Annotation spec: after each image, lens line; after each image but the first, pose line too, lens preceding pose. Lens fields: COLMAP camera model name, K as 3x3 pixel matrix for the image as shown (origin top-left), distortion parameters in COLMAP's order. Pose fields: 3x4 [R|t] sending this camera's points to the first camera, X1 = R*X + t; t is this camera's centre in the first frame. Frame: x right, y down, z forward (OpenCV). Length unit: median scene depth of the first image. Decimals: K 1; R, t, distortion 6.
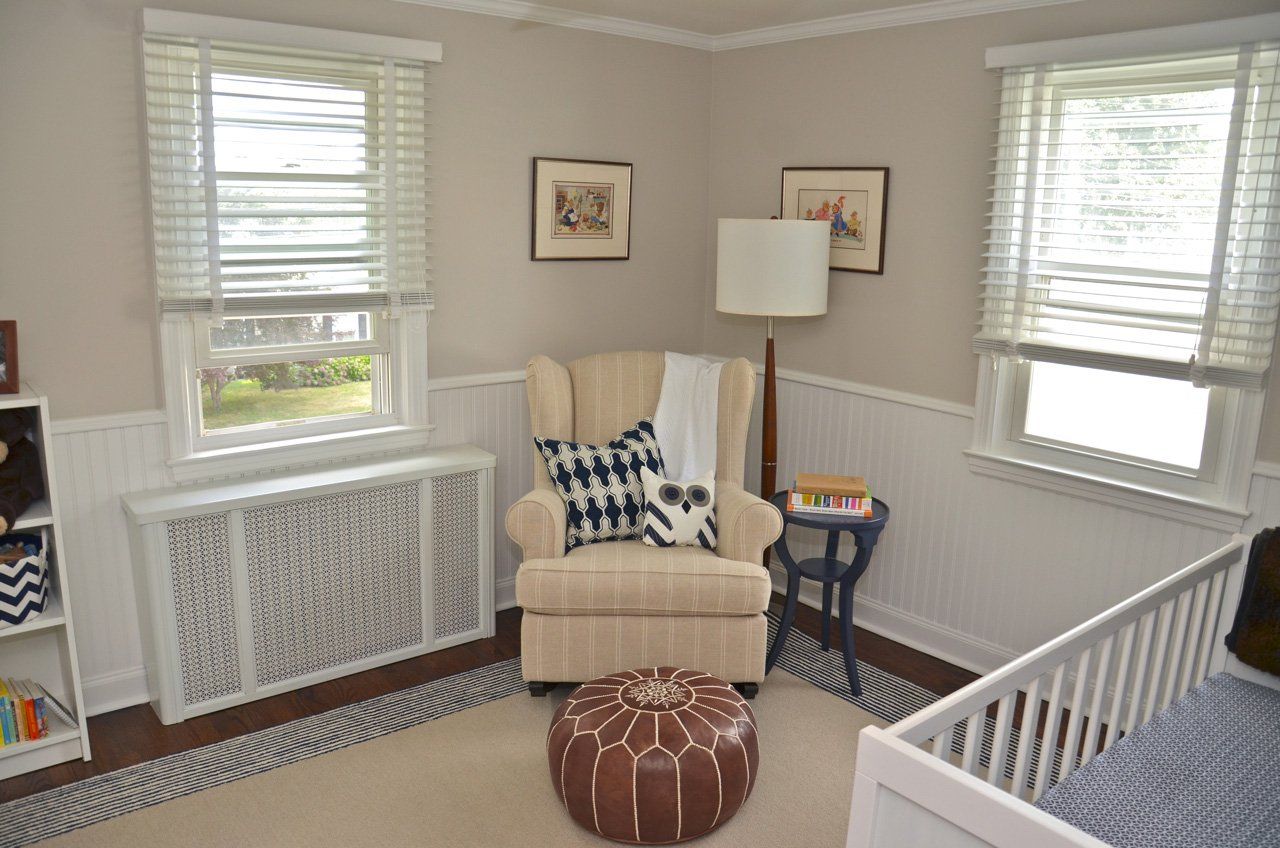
lens RADIAL K [[980.4, 0, 650.7], [0, 980.4, 419.2], [0, 0, 1]] dist [-0.142146, 0.077359]
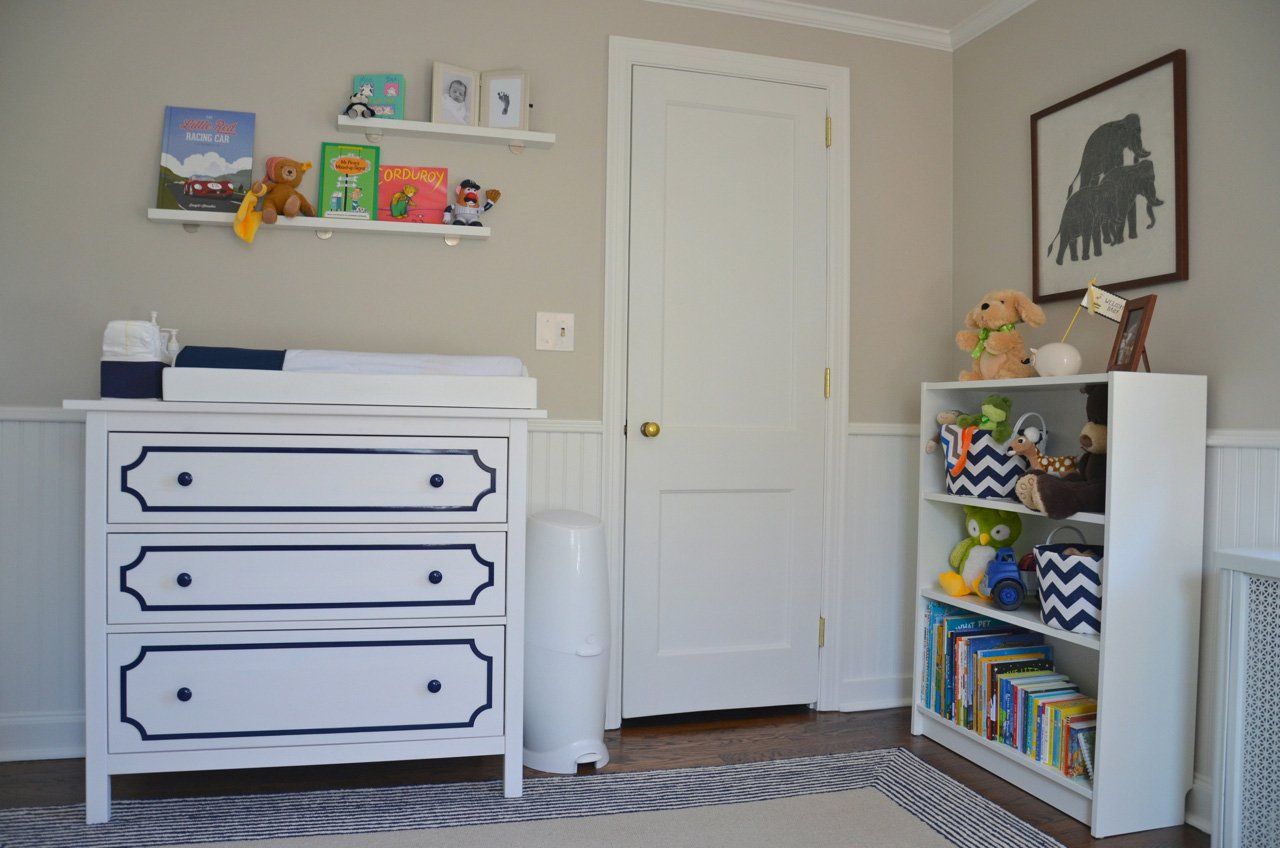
lens RADIAL K [[984.5, 0, 630.6], [0, 984.5, 422.7], [0, 0, 1]] dist [-0.156935, 0.100155]
pose [[-0.405950, -0.031745, -0.913344, 0.260720], [-0.219109, 0.973629, 0.063546, 0.050453], [0.887241, 0.225918, -0.402201, 0.773058]]
